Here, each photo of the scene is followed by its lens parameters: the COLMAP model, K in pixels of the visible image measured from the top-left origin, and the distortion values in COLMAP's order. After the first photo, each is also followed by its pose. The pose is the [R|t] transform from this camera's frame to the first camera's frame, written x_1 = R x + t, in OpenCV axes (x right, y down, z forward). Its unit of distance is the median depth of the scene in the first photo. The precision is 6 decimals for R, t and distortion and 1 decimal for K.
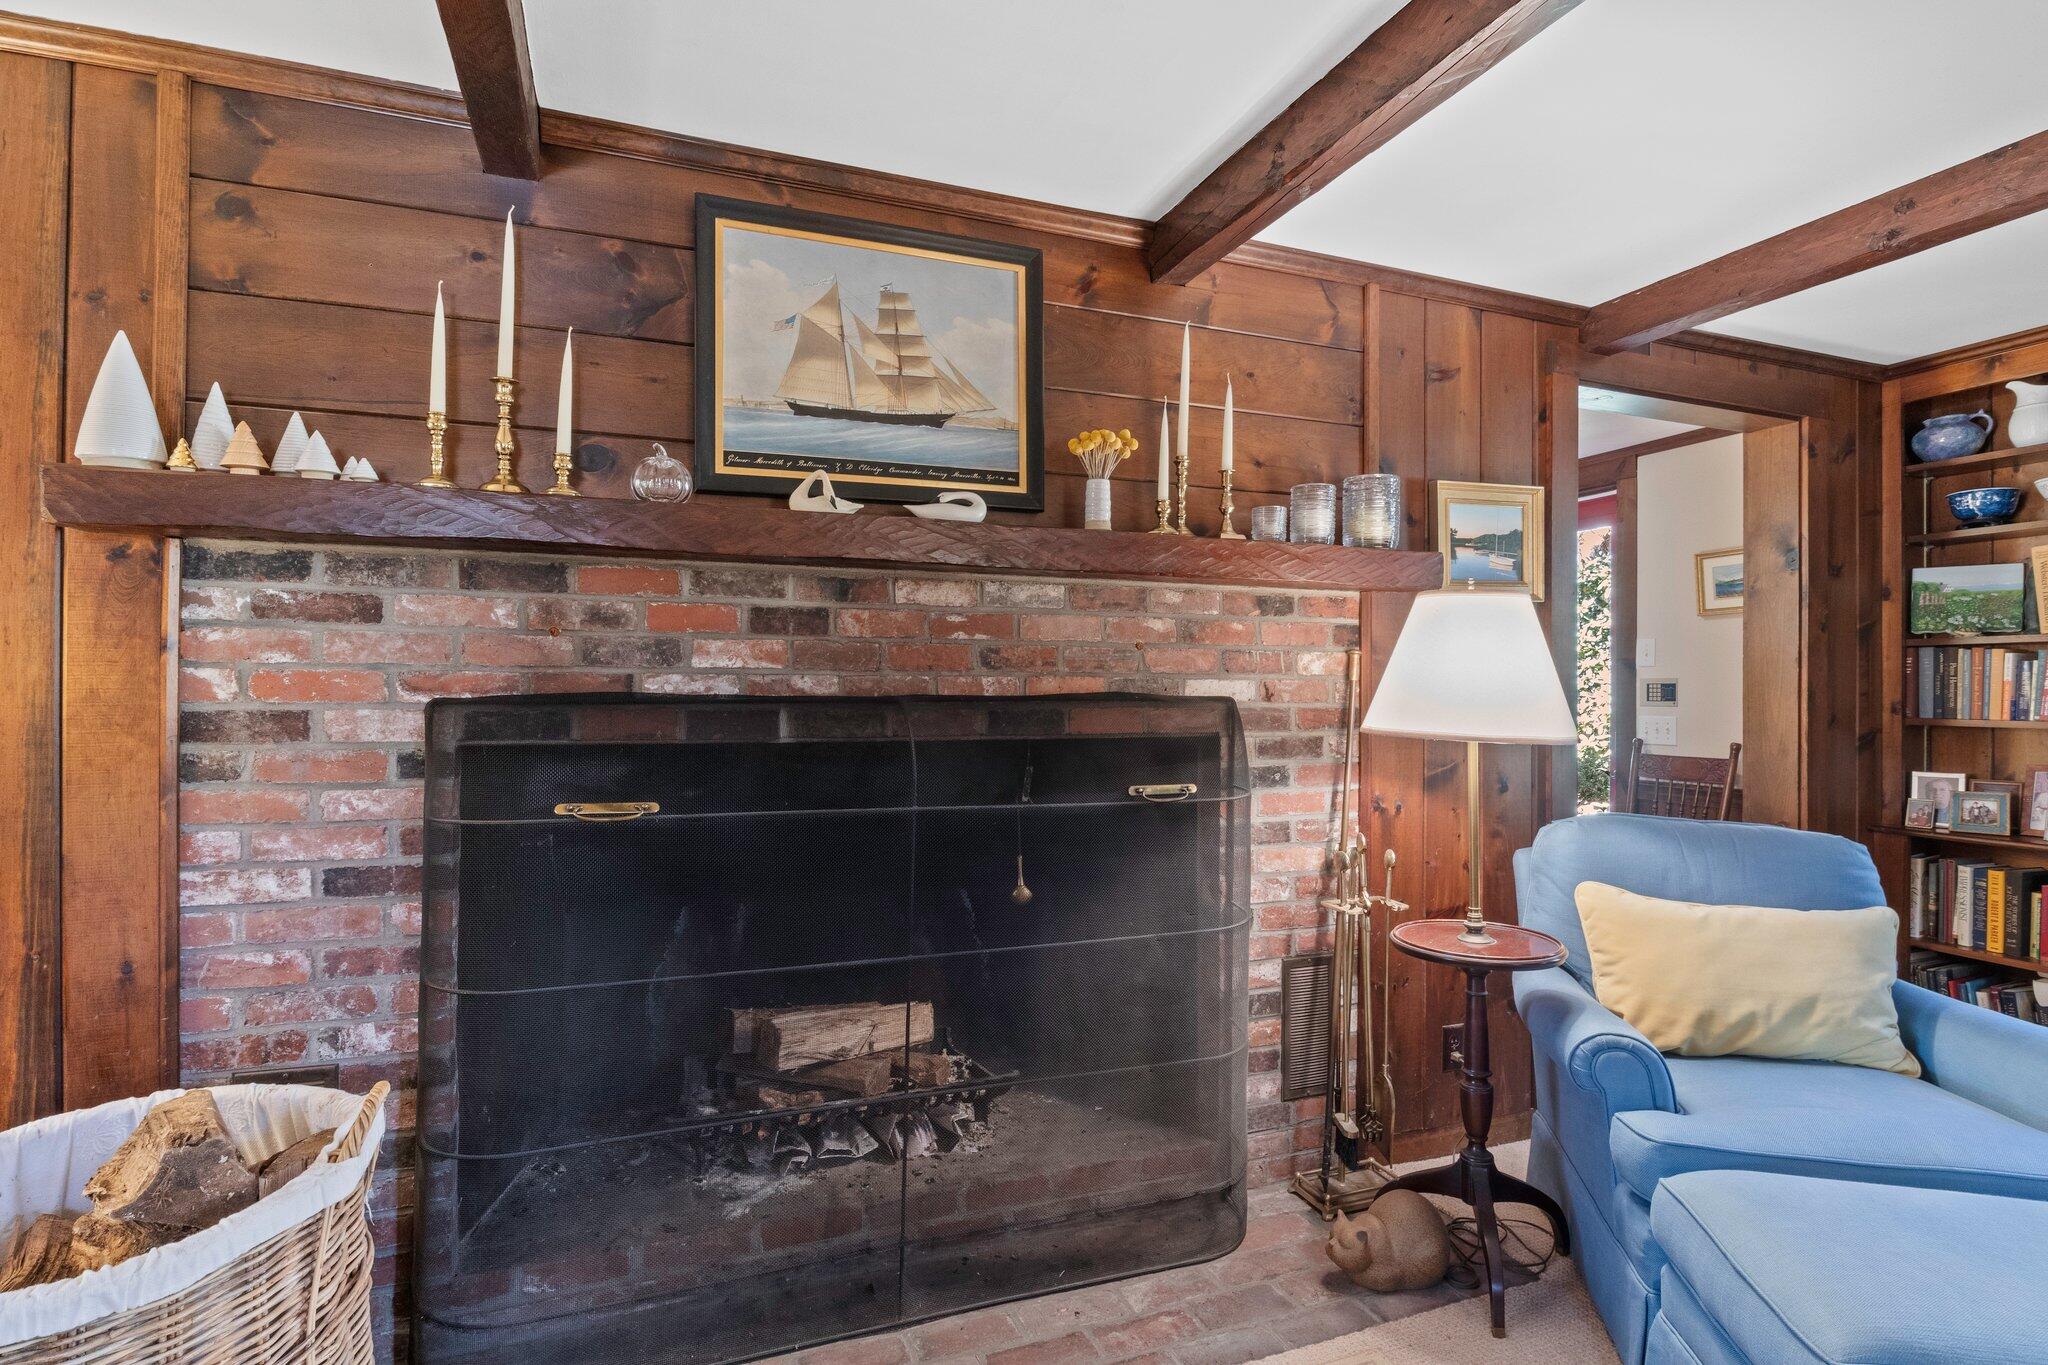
lens RADIAL K [[1025.1, 0, 1024.0], [0, 1025.1, 682.5], [0, 0, 1]] dist [-0.012894, 0.000030]
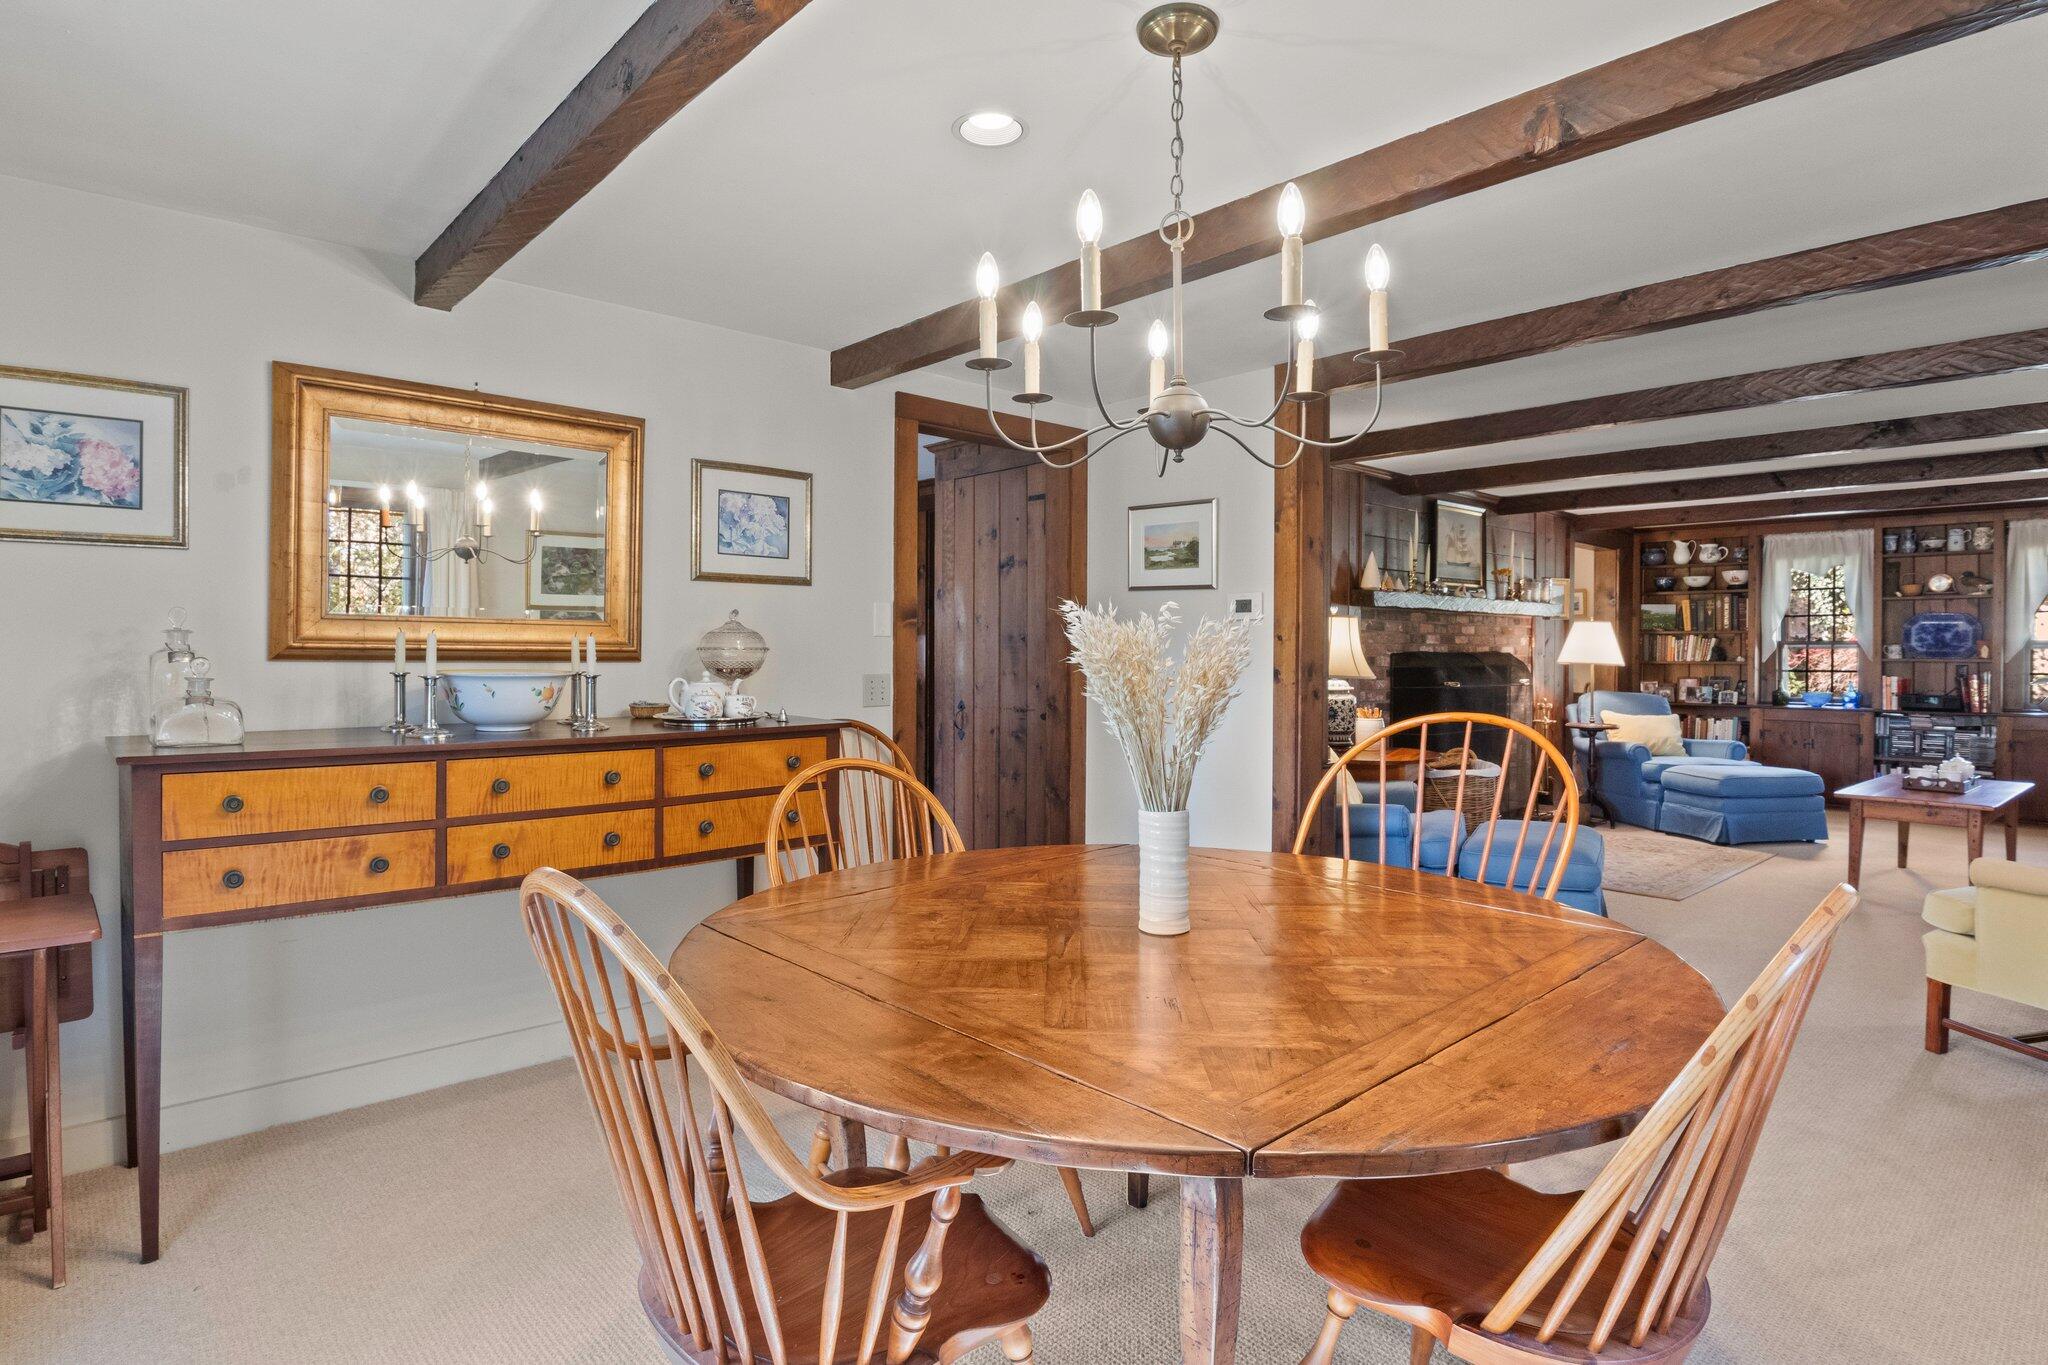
lens RADIAL K [[1025.1, 0, 1024.0], [0, 1025.1, 682.5], [0, 0, 1]] dist [-0.012894, 0.000030]
pose [[0.934220, -0.011940, 0.356498, -2.555421], [-0.003570, 0.999077, 0.042815, -0.026397], [-0.356681, -0.041272, 0.933314, -1.495491]]
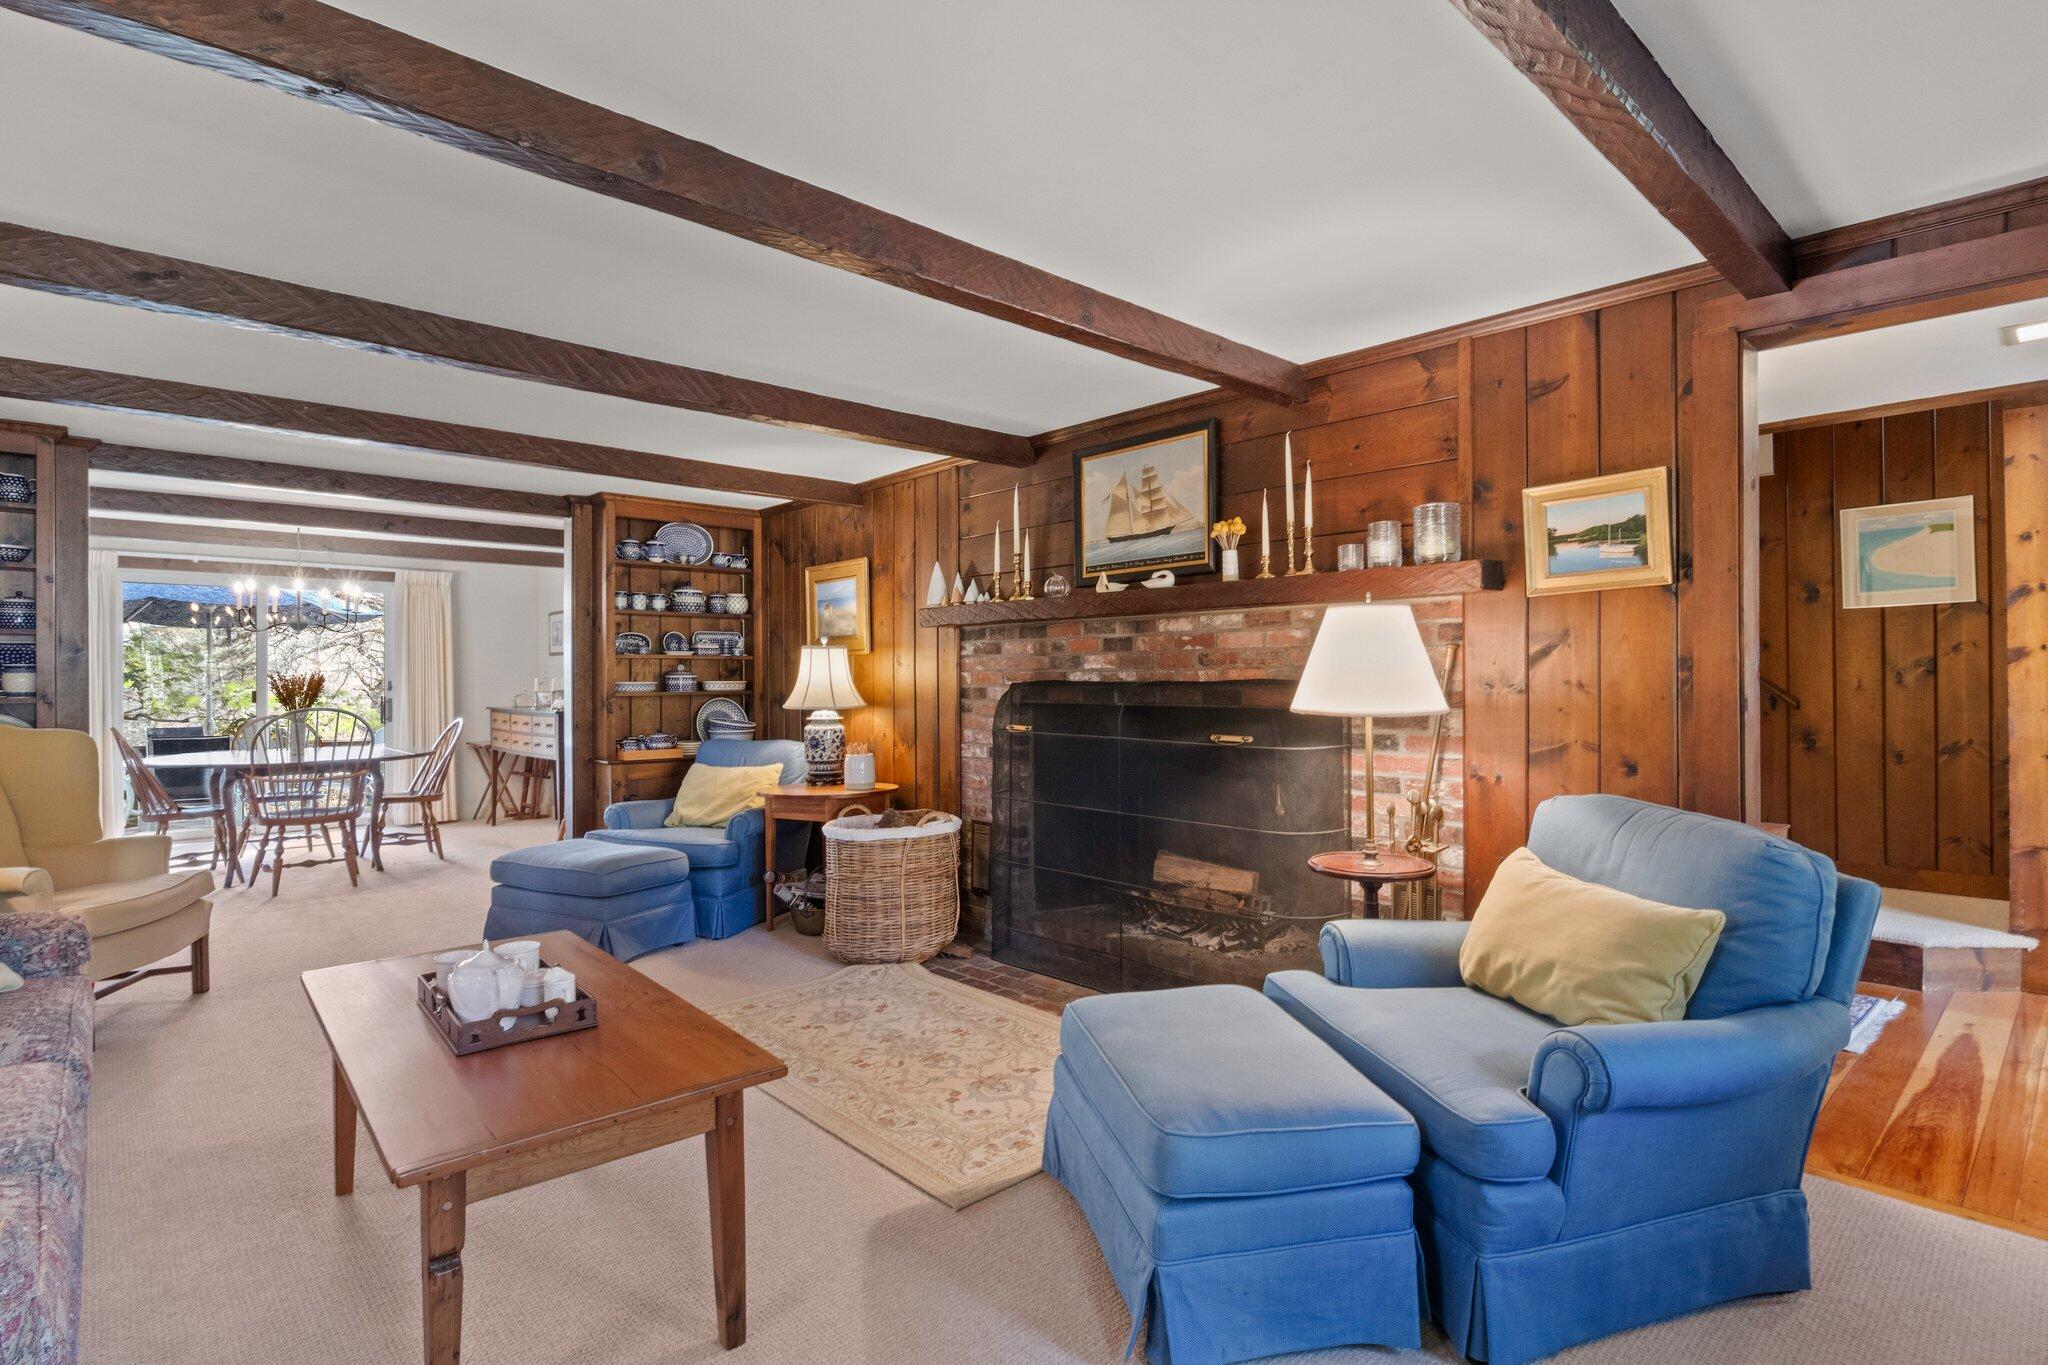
lens RADIAL K [[1025.1, 0, 1024.0], [0, 1025.1, 682.5], [0, 0, 1]] dist [-0.012894, 0.000030]
pose [[0.360862, -0.003407, -0.932613, 1.523765], [0.006732, 0.999977, -0.001049, 0.014664], [0.932595, -0.005900, 0.360877, 0.099732]]
